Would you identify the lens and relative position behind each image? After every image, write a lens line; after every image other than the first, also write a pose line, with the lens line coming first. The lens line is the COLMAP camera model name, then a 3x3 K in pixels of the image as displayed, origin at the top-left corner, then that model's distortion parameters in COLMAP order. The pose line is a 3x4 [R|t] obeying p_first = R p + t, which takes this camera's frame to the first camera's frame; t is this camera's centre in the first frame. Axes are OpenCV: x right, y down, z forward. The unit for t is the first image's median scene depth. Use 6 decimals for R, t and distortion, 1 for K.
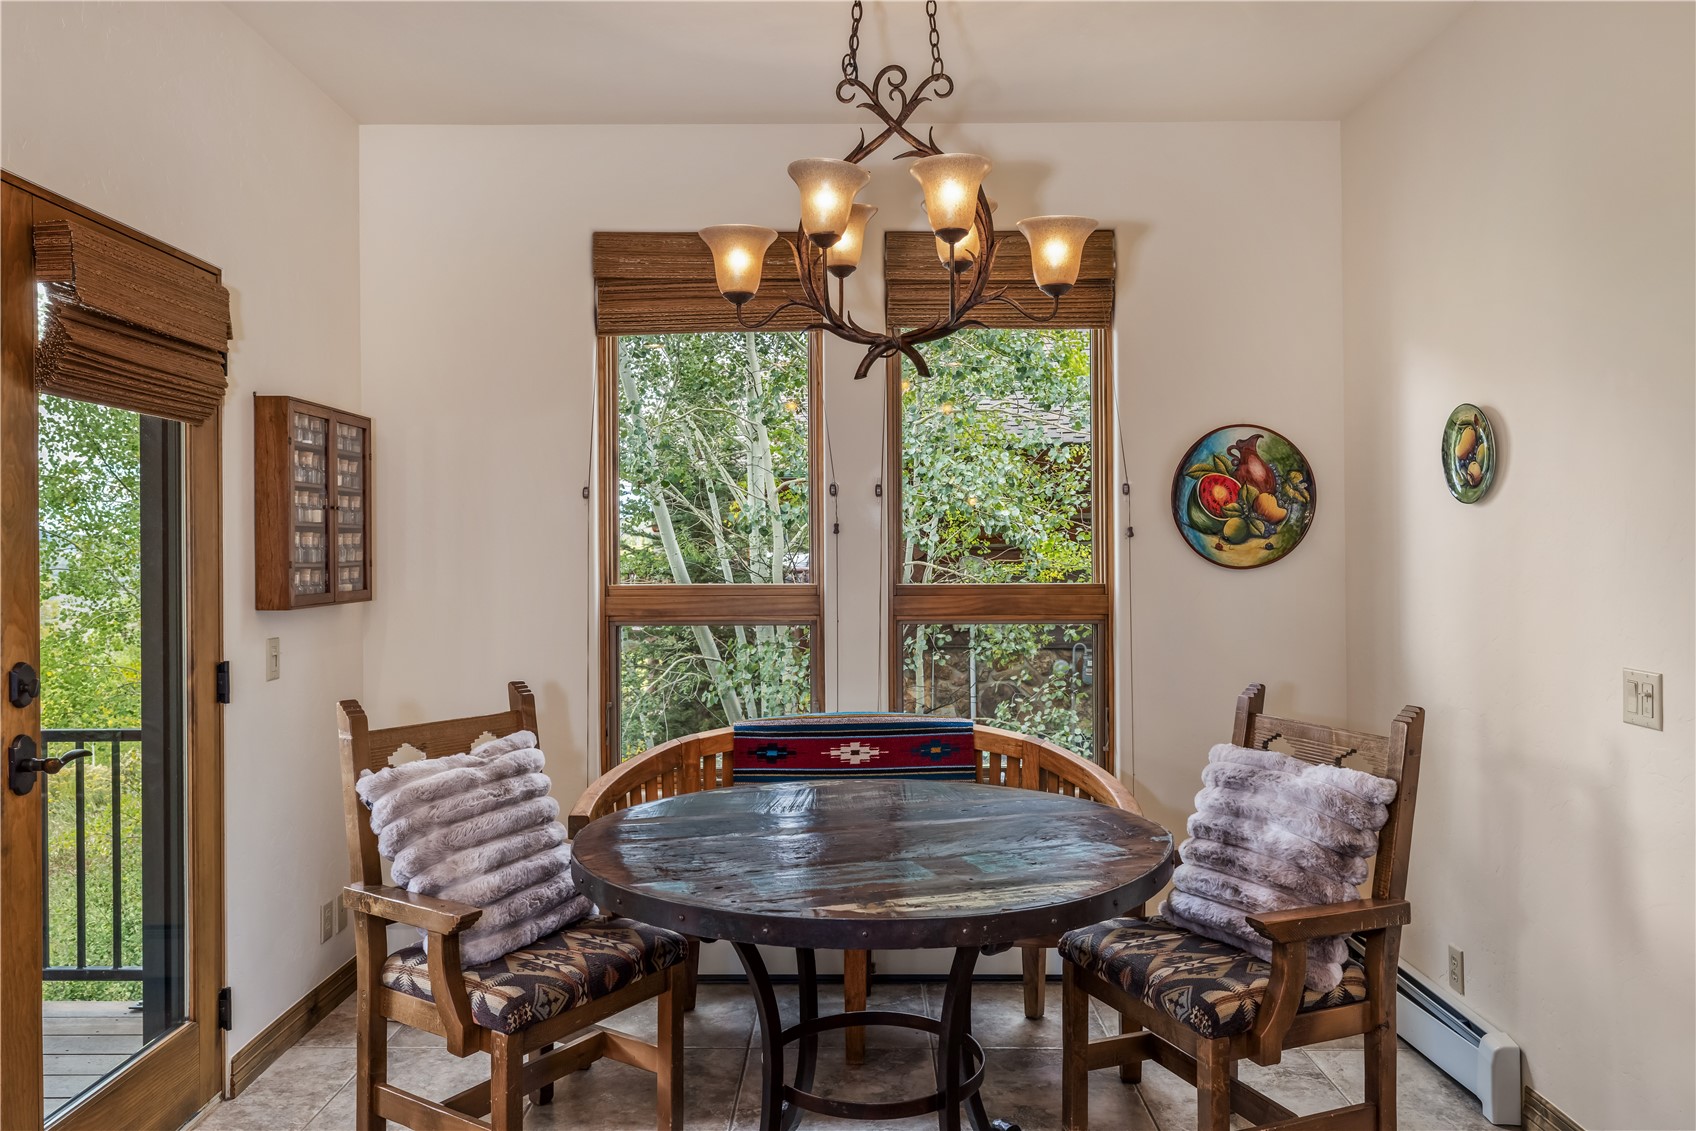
lens RADIAL K [[1192.7, 0, 839.7], [0, 1192.7, 551.0], [0, 0, 1]] dist [0.000888, -0.003323]
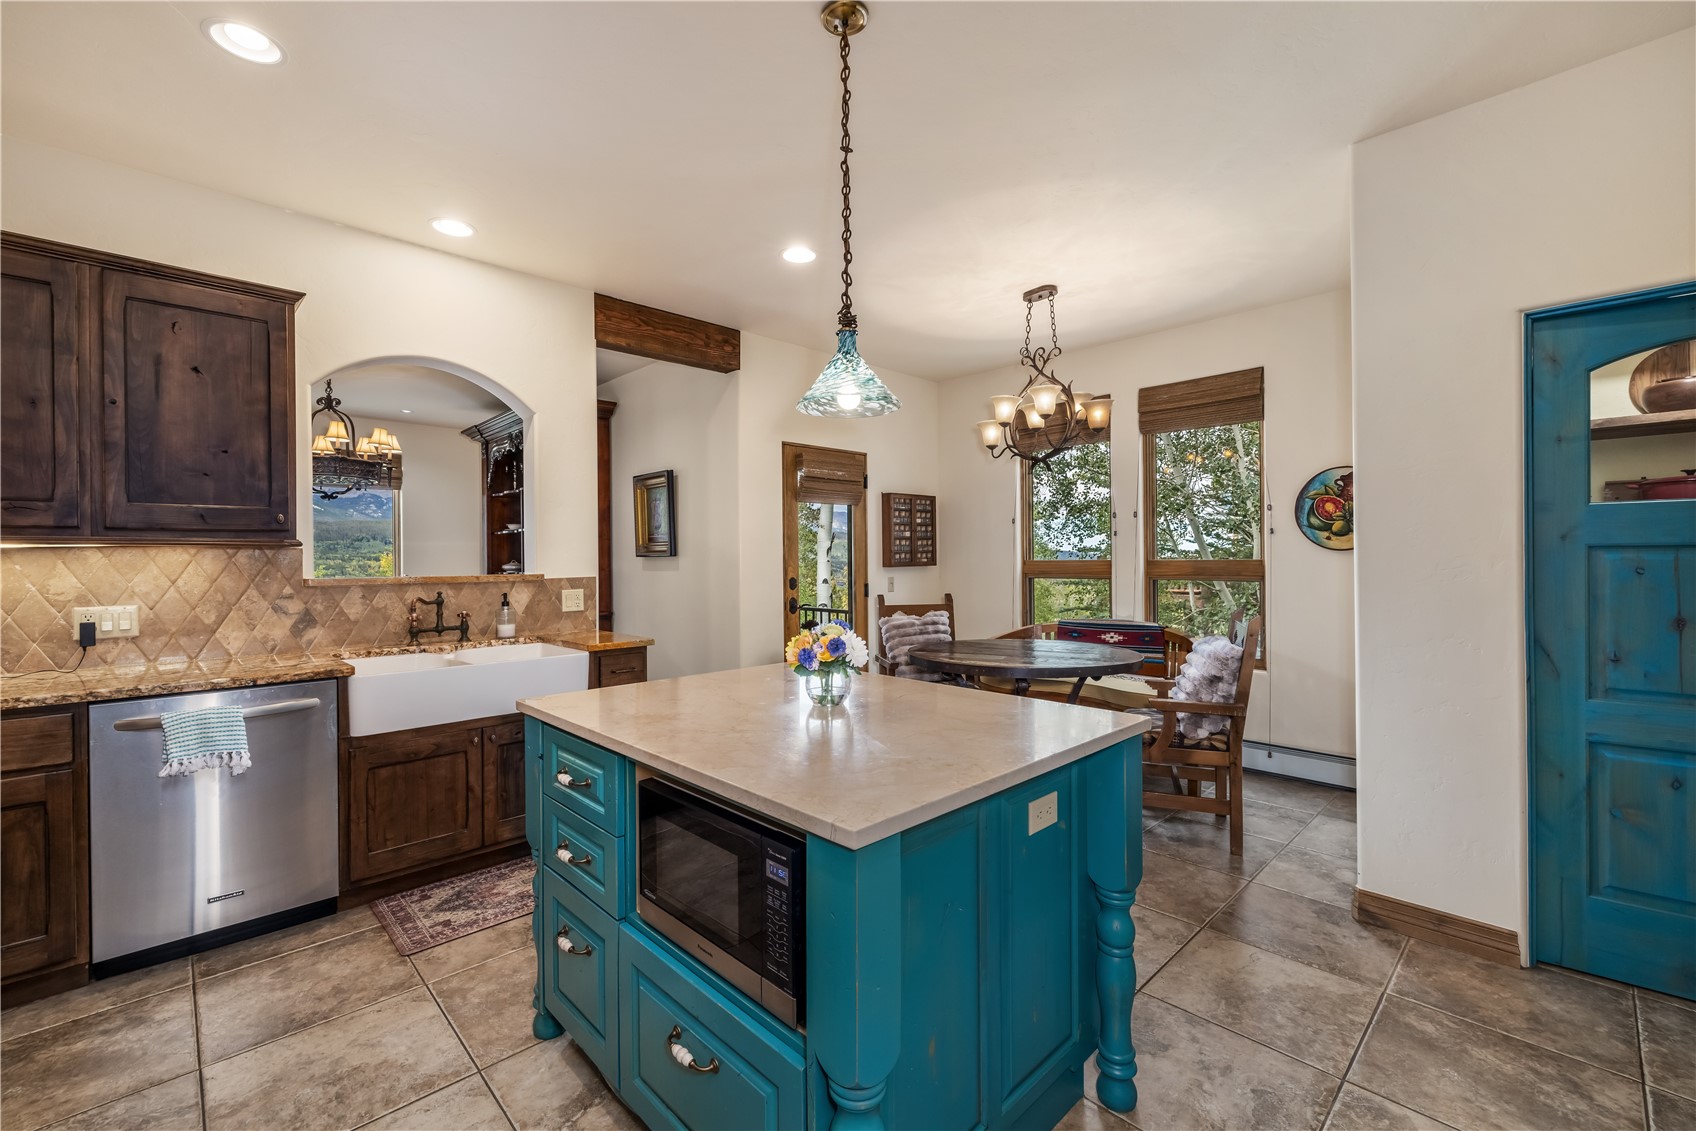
lens RADIAL K [[718.2, 0, 850.5], [0, 718.2, 564.1], [0, 0, 1]] dist [-0.001035, 0.000089]
pose [[0.706045, 0.003467, -0.708159, 0.809294], [0.008909, 0.999865, 0.013778, 0.020557], [0.708111, -0.016036, 0.705919, -0.337654]]
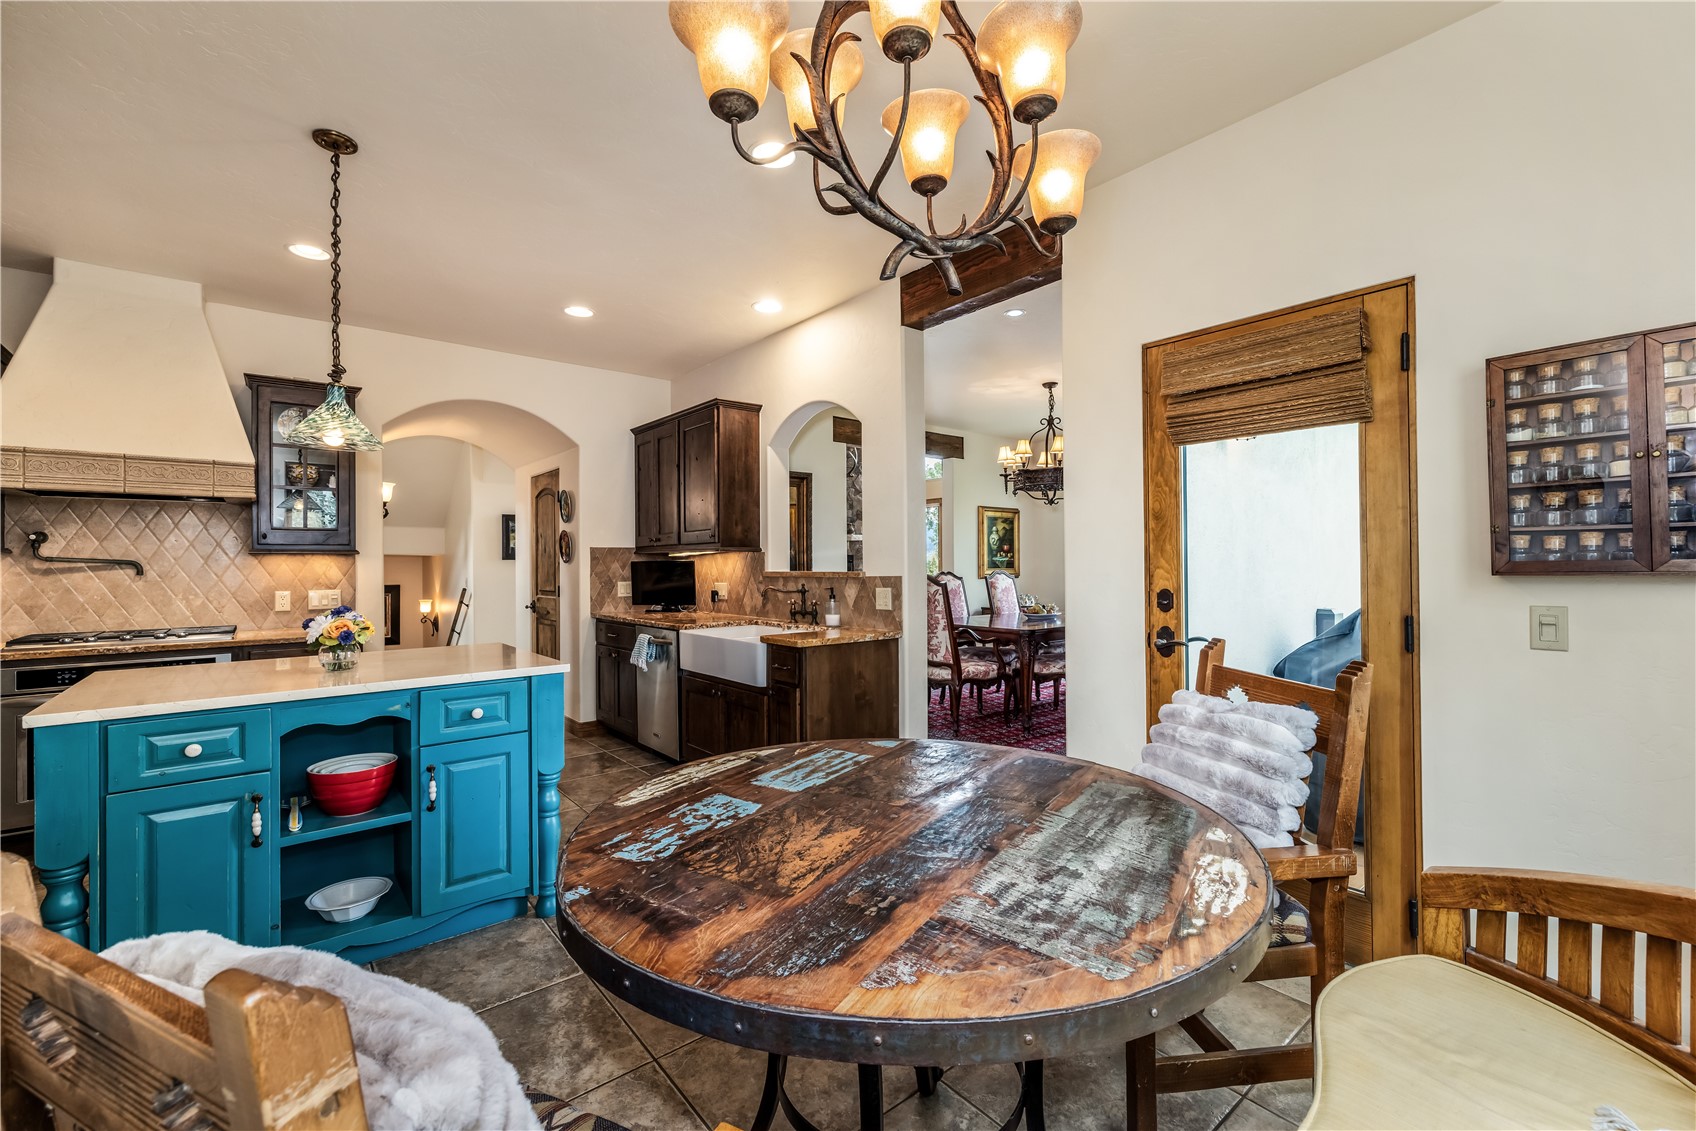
lens RADIAL K [[699.0, 0, 849.4], [0, 699.0, 561.2], [0, 0, 1]] dist [0.000766, -0.000204]
pose [[-0.749429, 0.005708, -0.662060, 0.376718], [0.012865, 0.999900, -0.005942, 0.040499], [0.661959, -0.012971, -0.749428, 1.261075]]
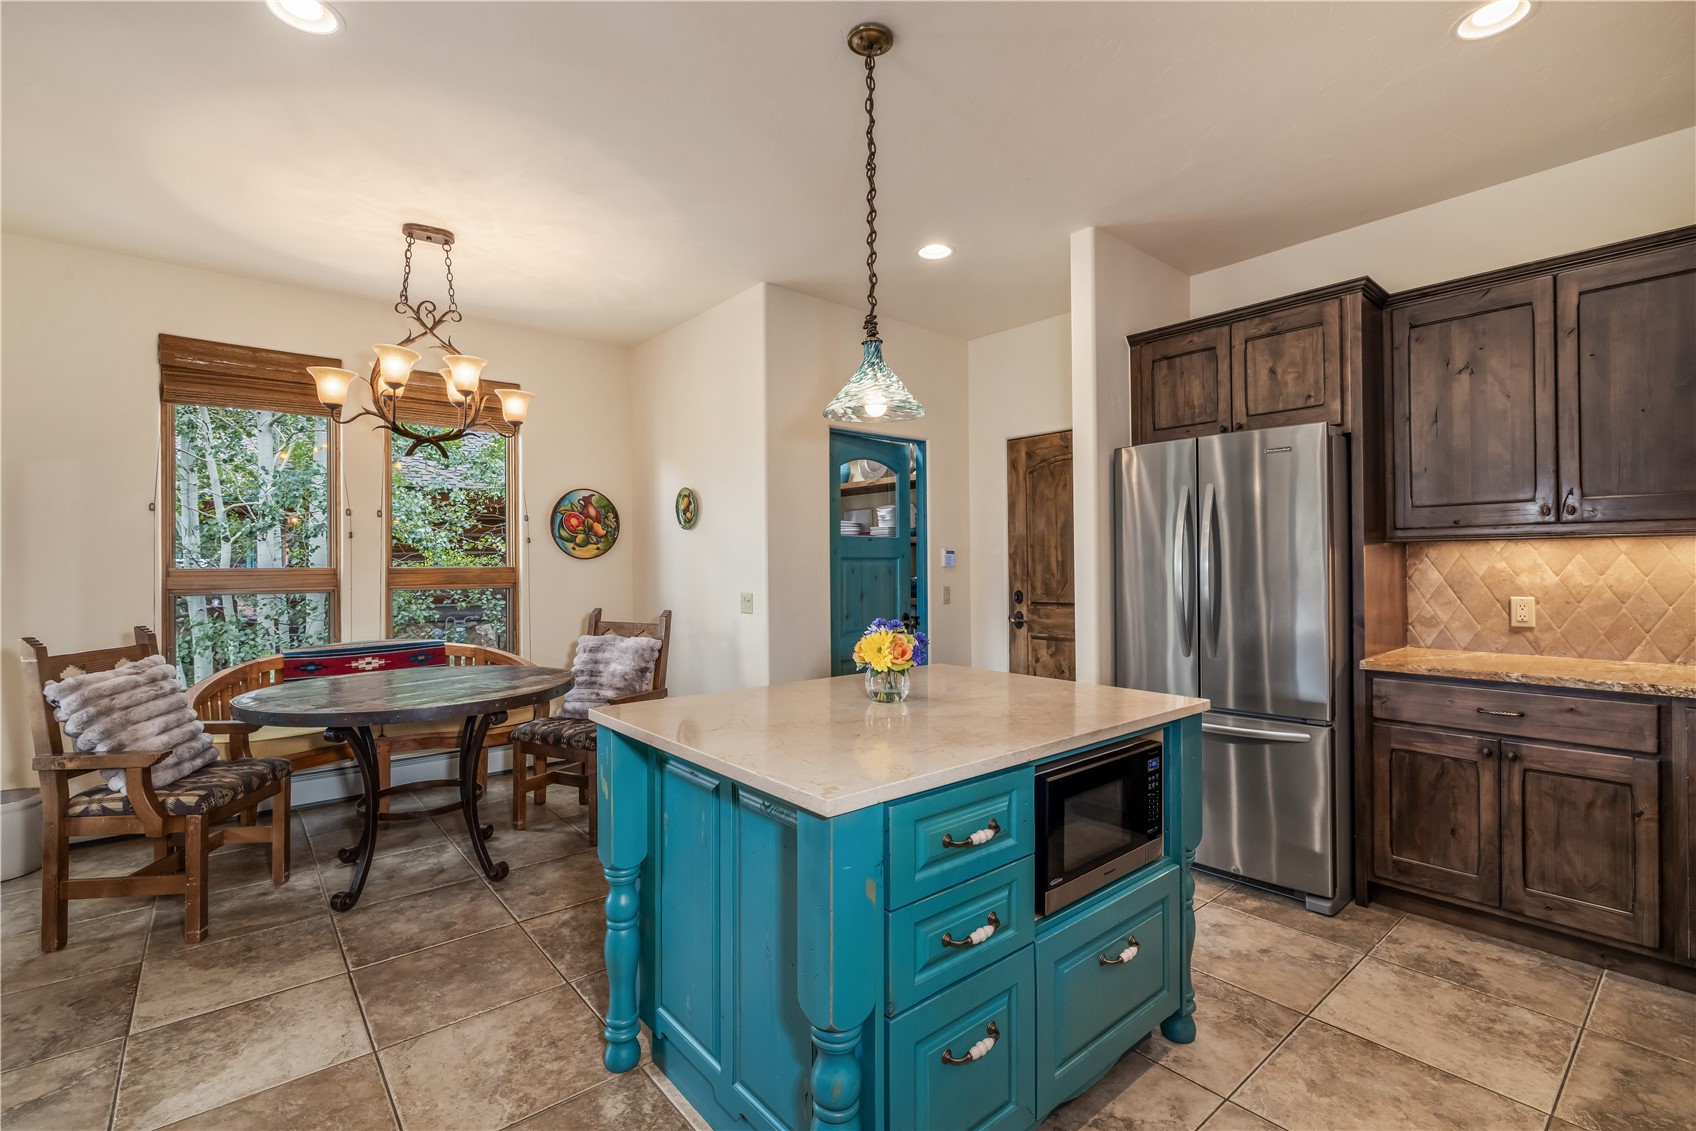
lens RADIAL K [[751.8, 0, 853.8], [0, 751.8, 561.9], [0, 0, 1]] dist [-0.003422, 0.000385]
pose [[0.749824, -0.000883, 0.661637, -0.246440], [0.000818, 1.000000, 0.000408, 0.028159], [-0.661637, 0.000235, 0.749825, -0.399180]]
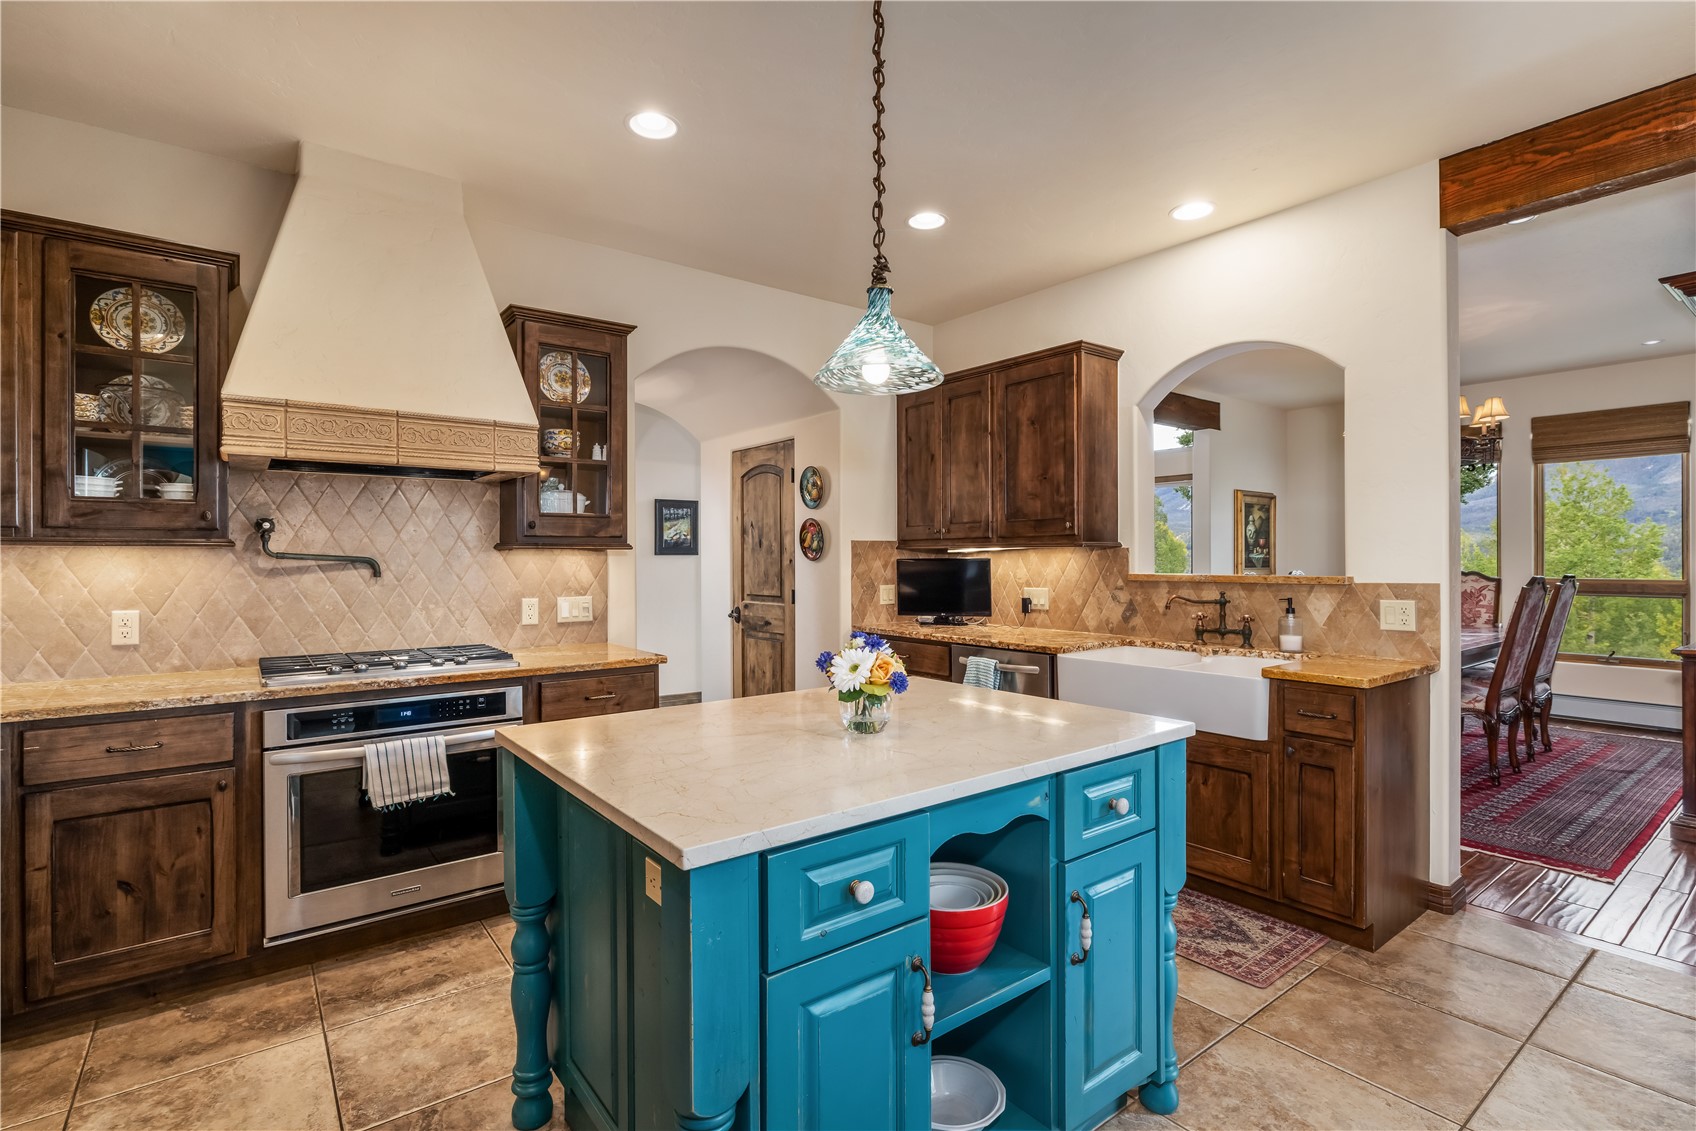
lens RADIAL K [[796.4, 0, 858.0], [0, 796.4, 562.9], [0, 0, 1]] dist [-0.009835, 0.001245]
pose [[-0.772118, 0.008840, -0.635418, 0.703456], [0.008781, 0.999956, 0.003241, 0.023517], [0.635419, -0.003077, -0.772162, 0.652080]]
